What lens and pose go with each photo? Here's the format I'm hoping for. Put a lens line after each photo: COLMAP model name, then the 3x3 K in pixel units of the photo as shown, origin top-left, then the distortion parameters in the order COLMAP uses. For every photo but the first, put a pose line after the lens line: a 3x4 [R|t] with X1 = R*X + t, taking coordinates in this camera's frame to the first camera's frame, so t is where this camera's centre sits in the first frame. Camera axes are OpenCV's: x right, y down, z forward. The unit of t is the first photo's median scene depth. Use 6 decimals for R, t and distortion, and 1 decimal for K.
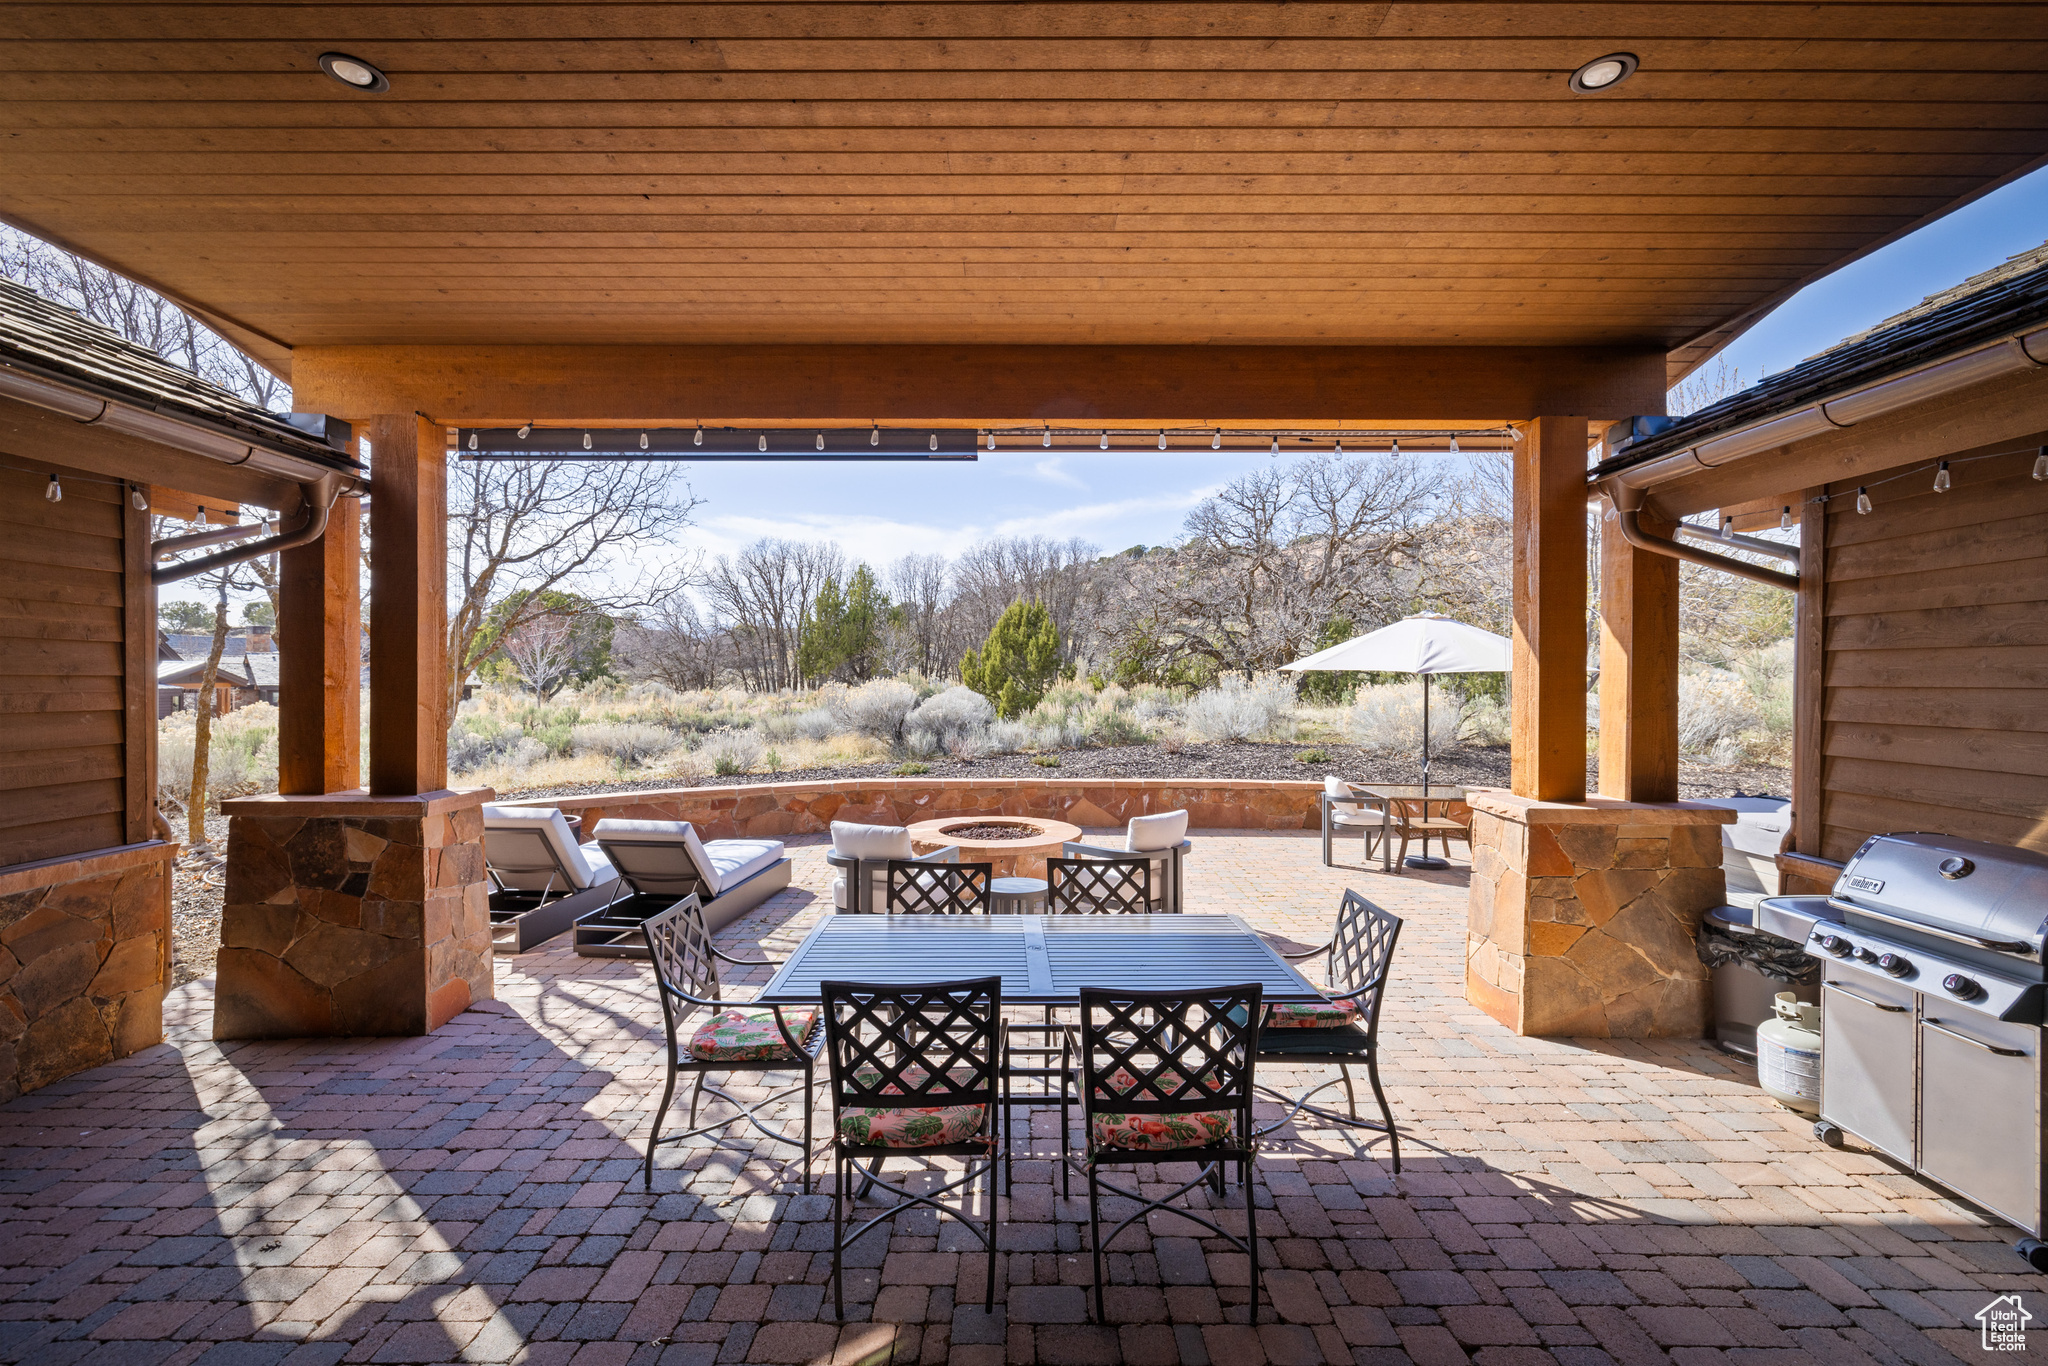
lens RADIAL K [[893.5, 0, 1026.1], [0, 893.5, 680.8], [0, 0, 1]] dist [0.002989, 0.000112]
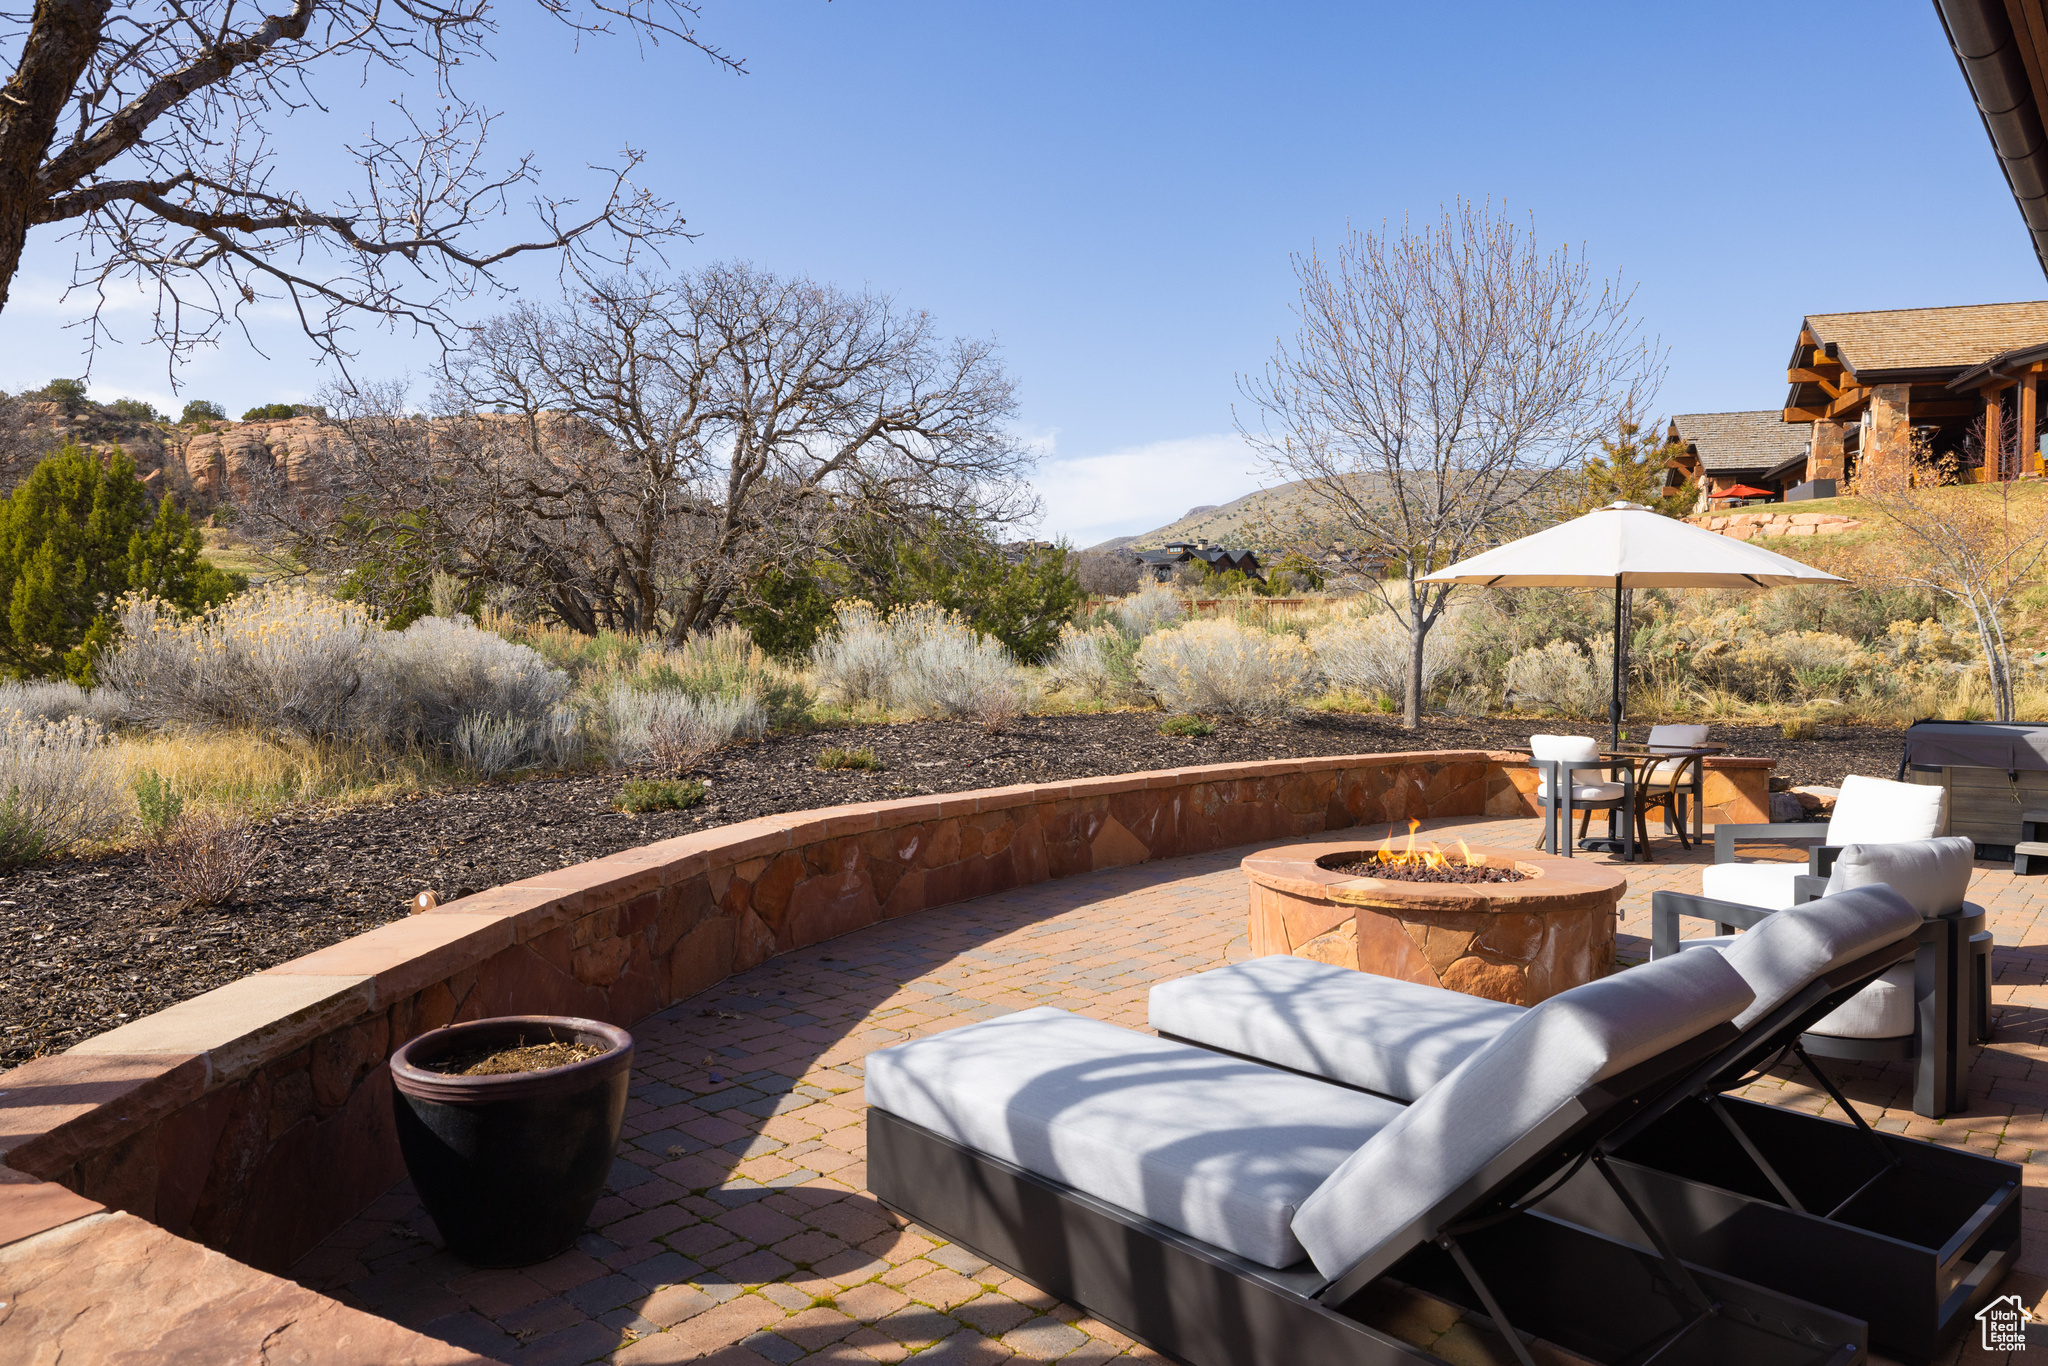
lens RADIAL K [[1414.2, 0, 1023.5], [0, 1414.2, 682.2], [0, 0, 1]] dist [0.006560, 0.000720]
pose [[0.652140, -0.017106, 0.757906, -0.233457], [0.009186, 0.999850, 0.014663, 0.018651], [-0.758043, -0.002600, 0.652199, 0.213176]]
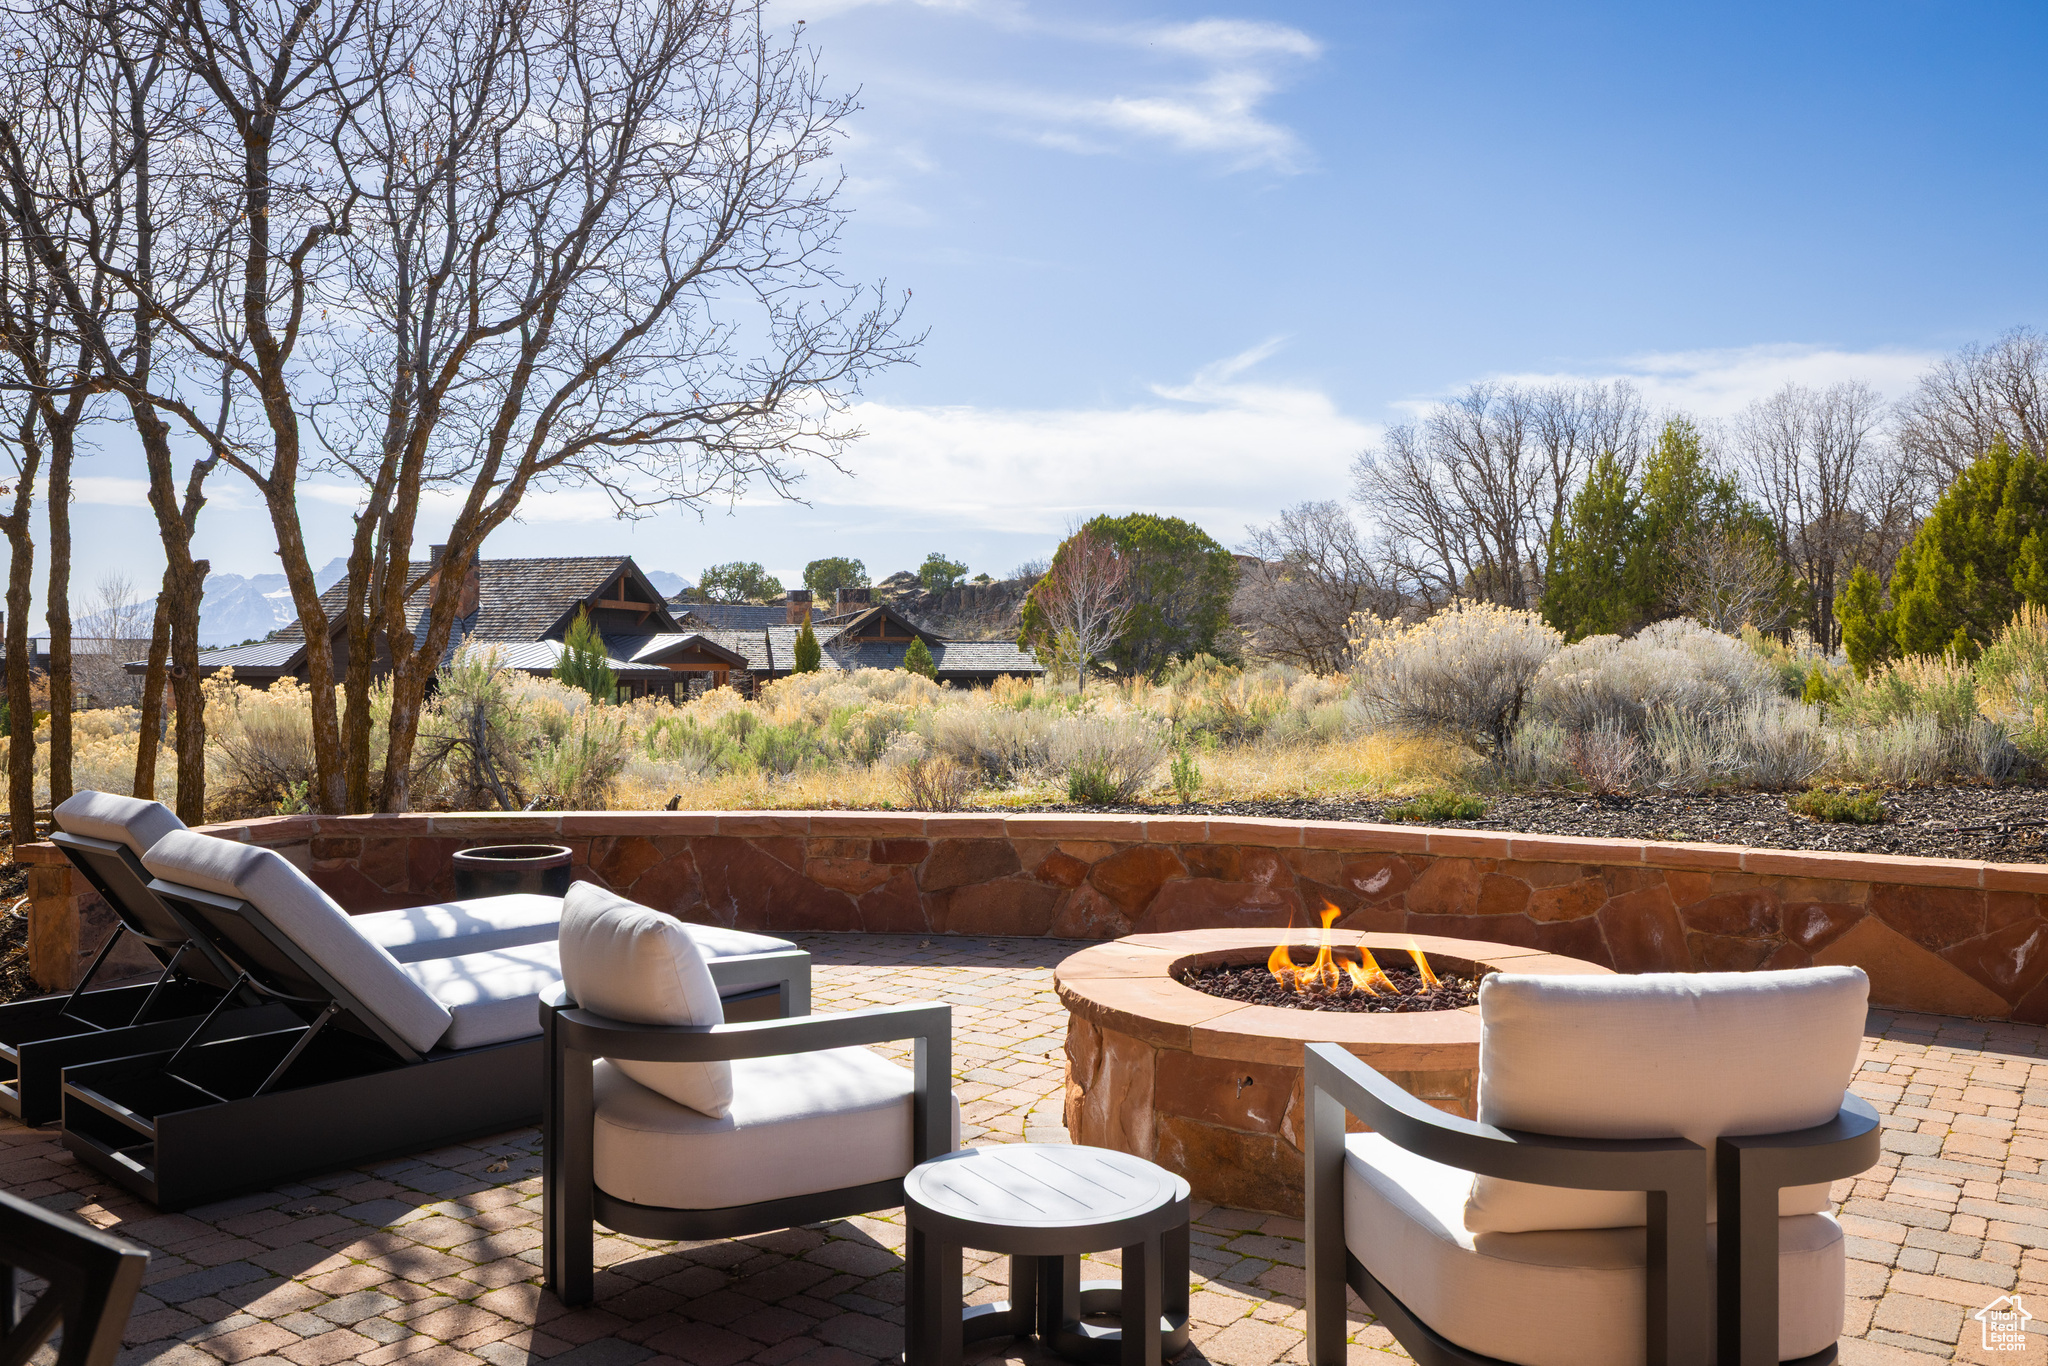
lens RADIAL K [[1573.2, 0, 1026.3], [0, 1573.2, 681.2], [0, 0, 1]] dist [0.008112, 0.004258]
pose [[0.806694, 0.000388, -0.590969, 0.062475], [-0.000752, 1.000000, -0.000371, 0.020333], [0.590969, 0.000744, 0.806694, 0.154925]]
